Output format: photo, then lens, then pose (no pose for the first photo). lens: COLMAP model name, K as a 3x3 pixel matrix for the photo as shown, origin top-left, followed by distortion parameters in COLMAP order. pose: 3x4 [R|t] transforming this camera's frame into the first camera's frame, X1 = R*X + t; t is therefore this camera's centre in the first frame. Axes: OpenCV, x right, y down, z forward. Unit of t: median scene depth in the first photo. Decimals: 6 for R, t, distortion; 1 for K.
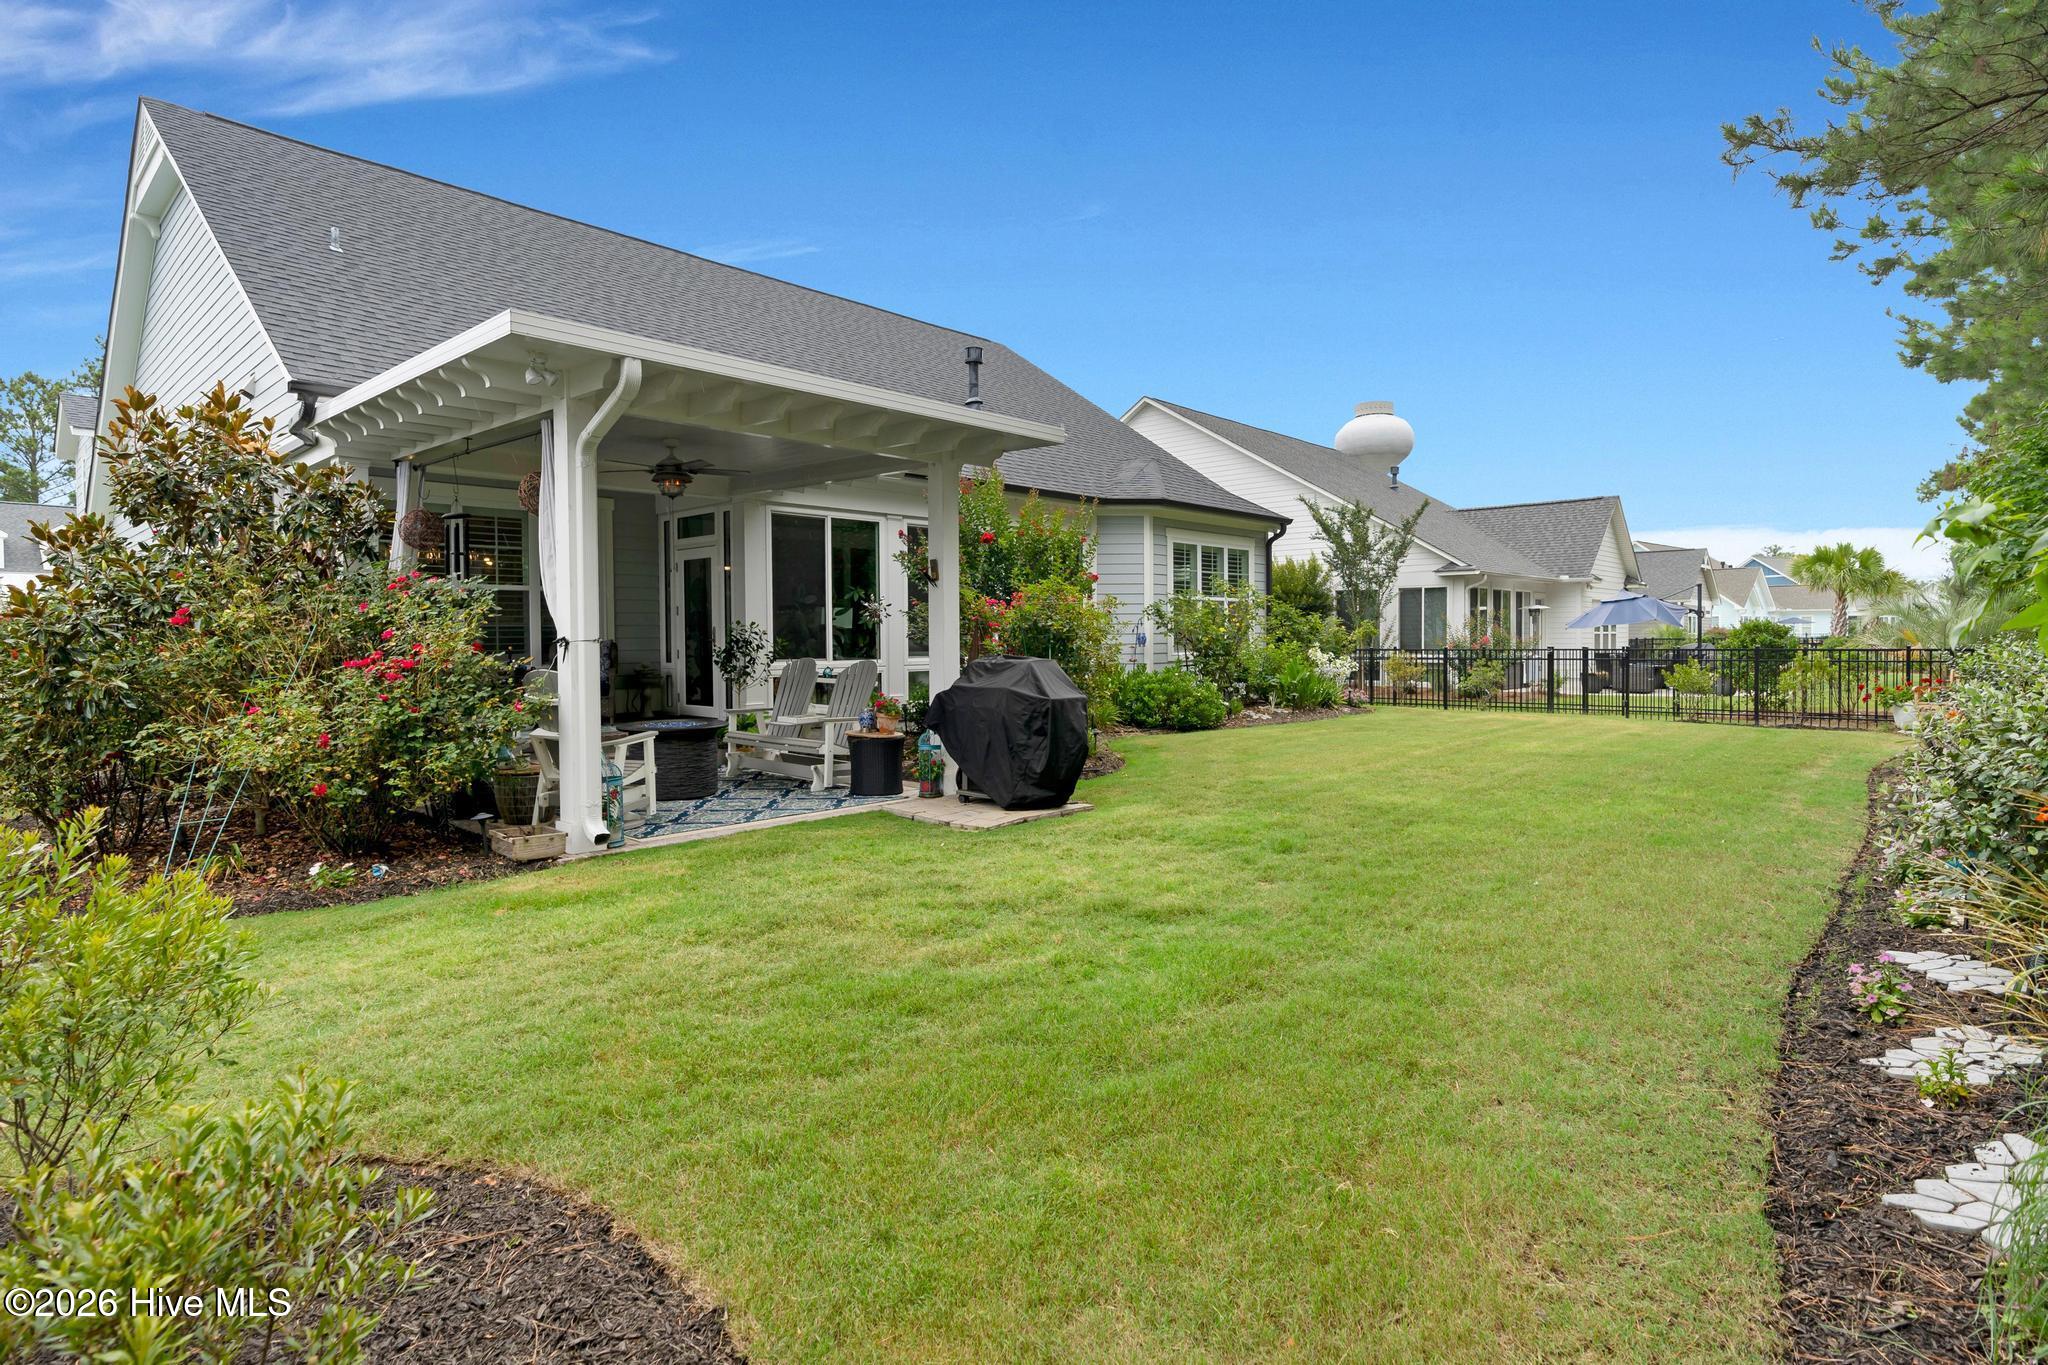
lens RADIAL K [[956.5, 0, 1026.7], [0, 956.5, 637.4], [0, 0, 1]] dist [-0.002500, 0.000200]
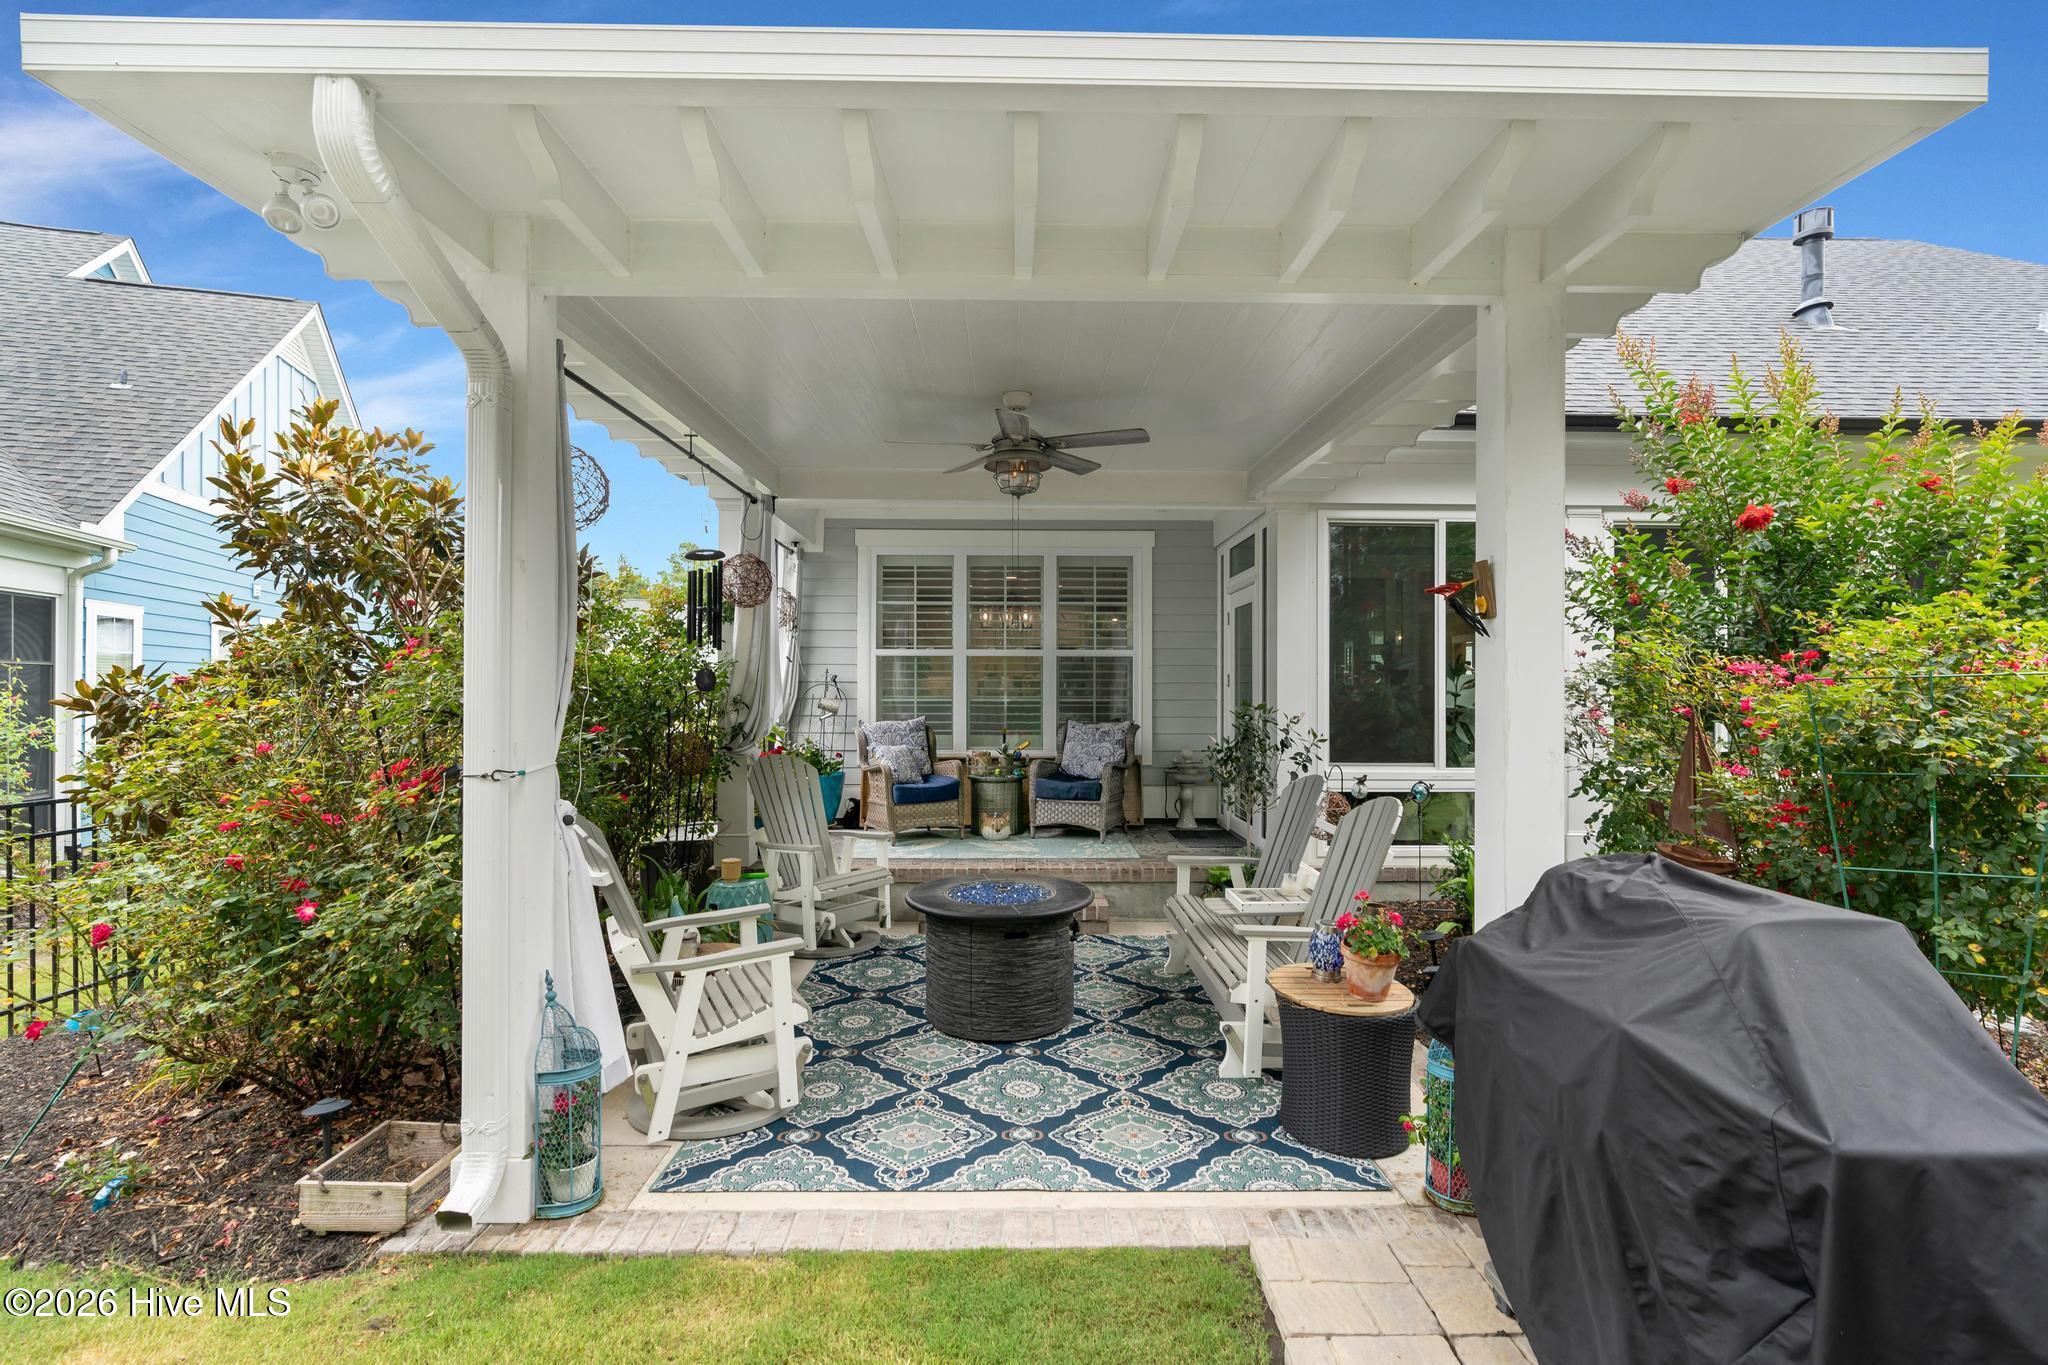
lens RADIAL K [[949.6, 0, 1025.7], [0, 949.6, 675.4], [0, 0, 1]] dist [-0.000944, -0.000058]
pose [[0.700765, 0.002066, -0.713389, 0.038059], [-0.017916, 0.999731, -0.014703, -0.025989], [0.713167, 0.023084, 0.700614, 0.570777]]
